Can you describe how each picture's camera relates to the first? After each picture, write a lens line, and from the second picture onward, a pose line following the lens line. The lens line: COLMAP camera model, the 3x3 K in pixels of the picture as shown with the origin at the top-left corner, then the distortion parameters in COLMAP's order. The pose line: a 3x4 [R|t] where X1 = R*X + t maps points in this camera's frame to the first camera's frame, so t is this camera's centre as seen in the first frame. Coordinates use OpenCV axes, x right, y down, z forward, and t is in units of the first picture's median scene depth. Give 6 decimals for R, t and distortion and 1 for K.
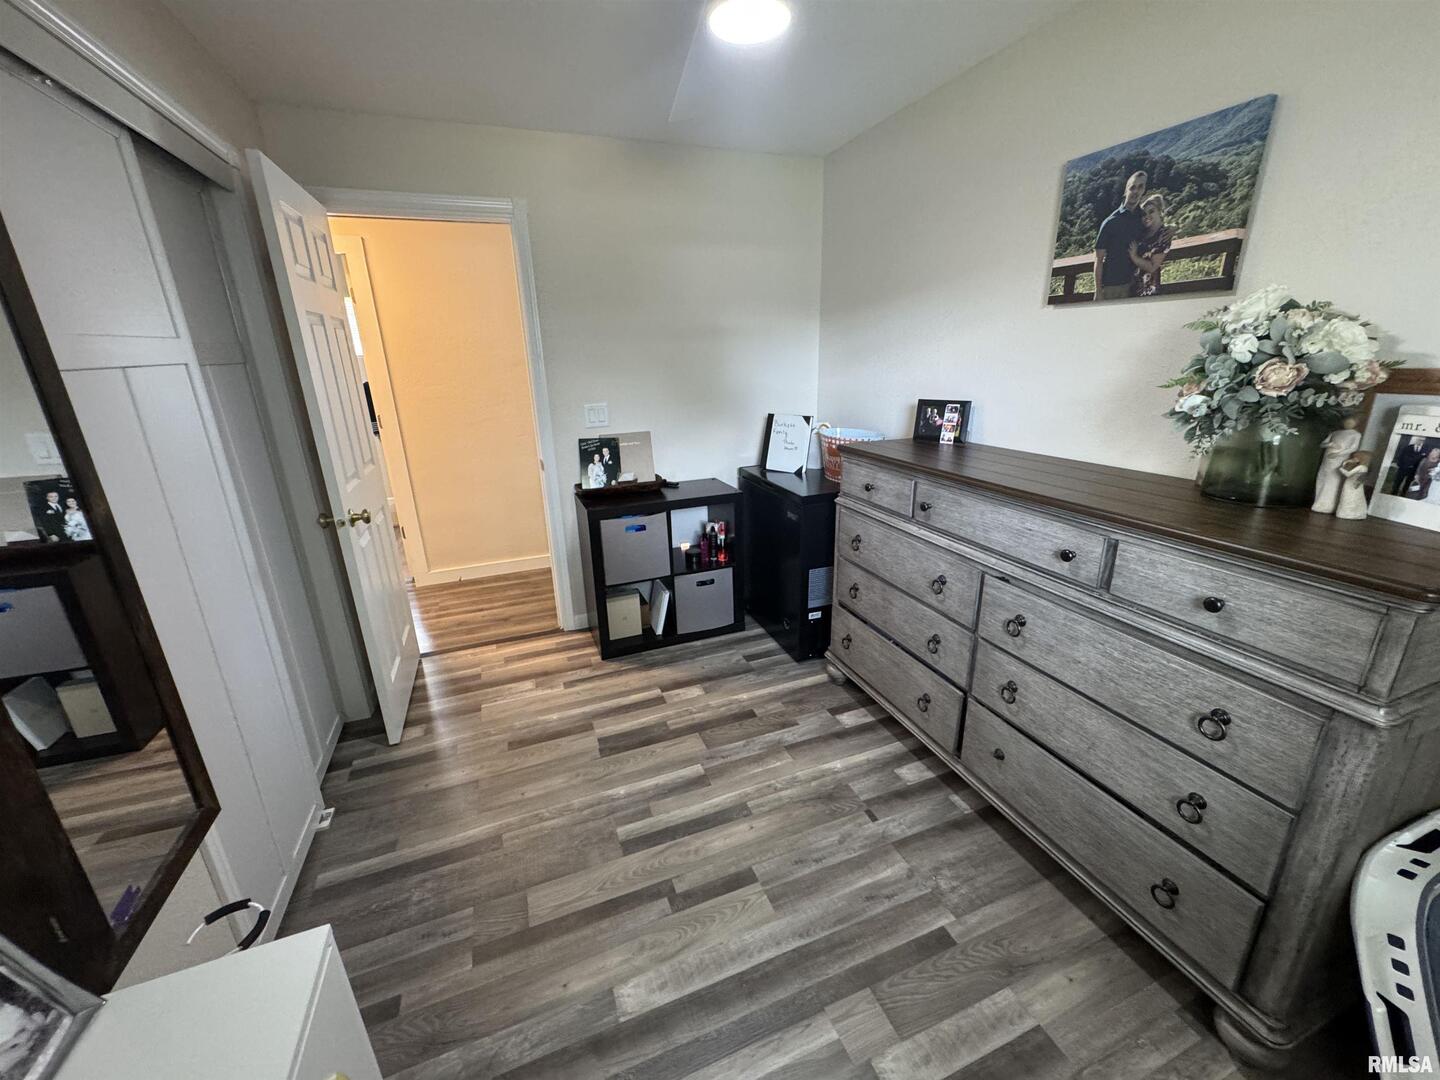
lens RADIAL K [[576.9, 0, 720.9], [0, 576.9, 538.9], [0, 0, 1]] dist [-0.002217, 0.000181]
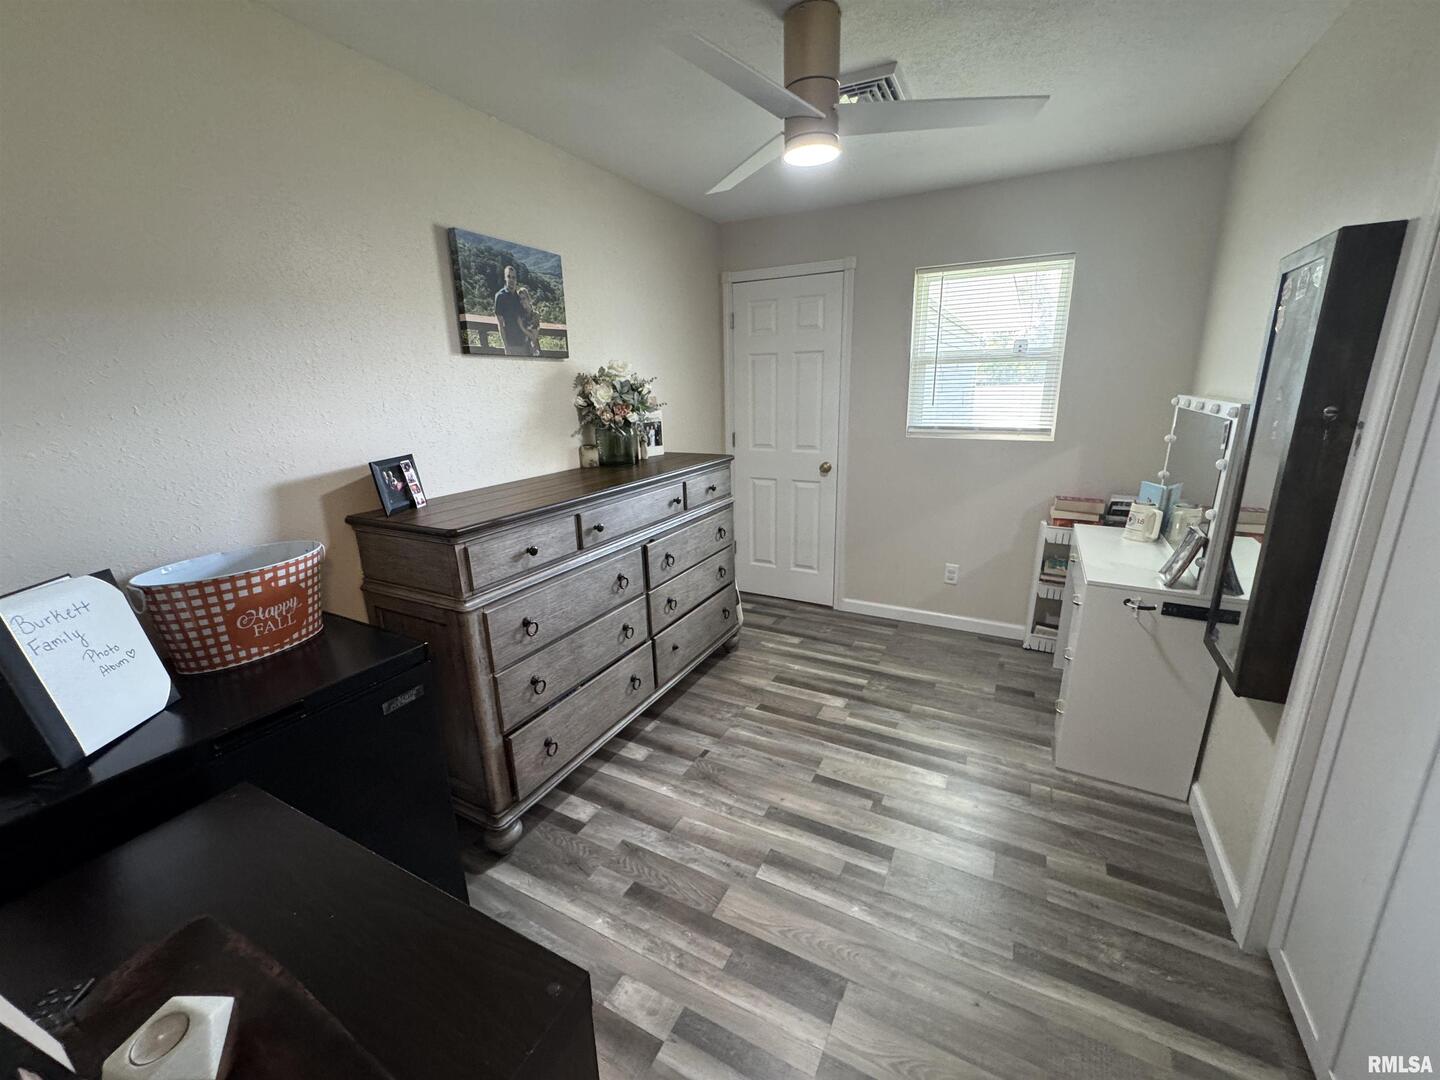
lens RADIAL K [[576.9, 0, 717.7], [0, 576.9, 537.7], [0, 0, 1]] dist [-0.002217, 0.000181]
pose [[-0.653756, -0.153723, 0.740926, -0.633390], [0.273538, 0.864927, 0.420806, -0.455301], [-0.705535, 0.477777, -0.523402, 1.472353]]
